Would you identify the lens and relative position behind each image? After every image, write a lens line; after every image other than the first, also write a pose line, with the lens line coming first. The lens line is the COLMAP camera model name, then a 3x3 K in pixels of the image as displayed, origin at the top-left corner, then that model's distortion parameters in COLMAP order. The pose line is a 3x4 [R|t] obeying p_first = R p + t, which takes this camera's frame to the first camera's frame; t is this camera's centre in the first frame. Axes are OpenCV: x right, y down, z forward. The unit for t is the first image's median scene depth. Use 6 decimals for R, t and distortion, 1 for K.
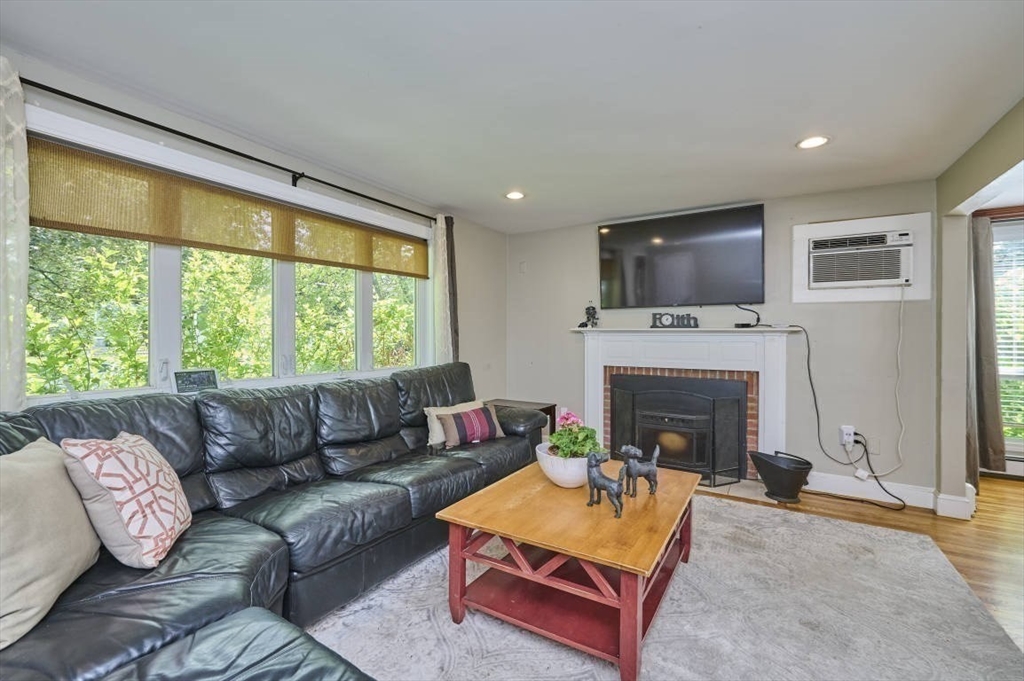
lens RADIAL K [[440.0, 0, 513.2], [0, 440.0, 337.9], [0, 0, 1]] dist [-0.006659, 0.000223]
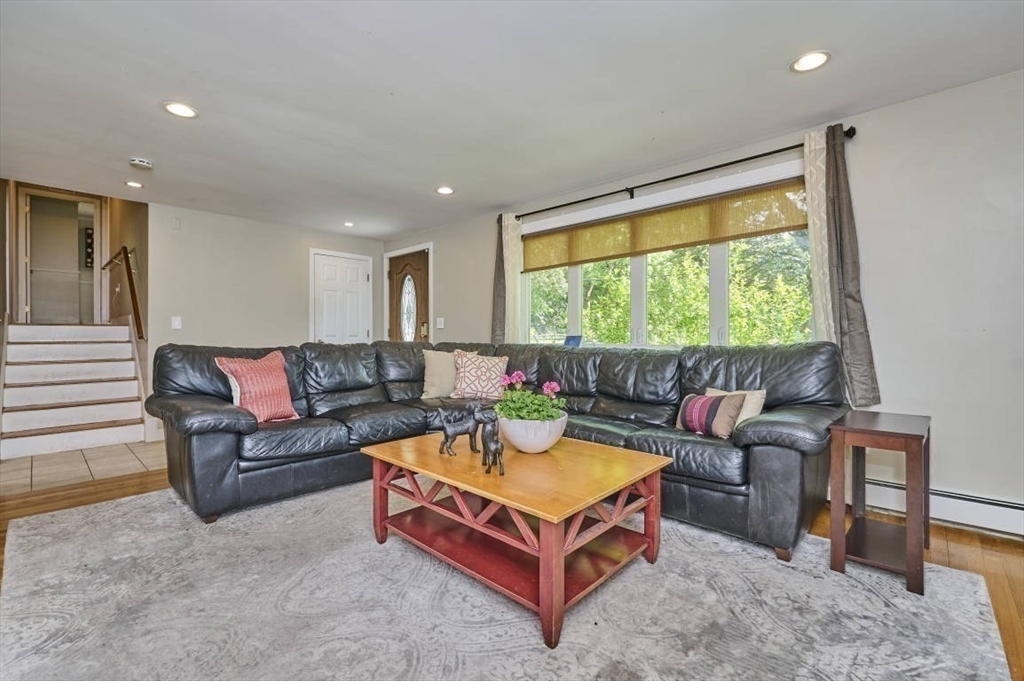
lens RADIAL K [[440.0, 0, 521.7], [0, 440.0, 337.8], [0, 0, 1]] dist [-0.006659, 0.000223]
pose [[-0.202874, -0.001689, -0.979203, 0.705858], [-0.008032, 0.999968, -0.000061, 0.060433], [0.979172, 0.007852, -0.202881, 0.782379]]
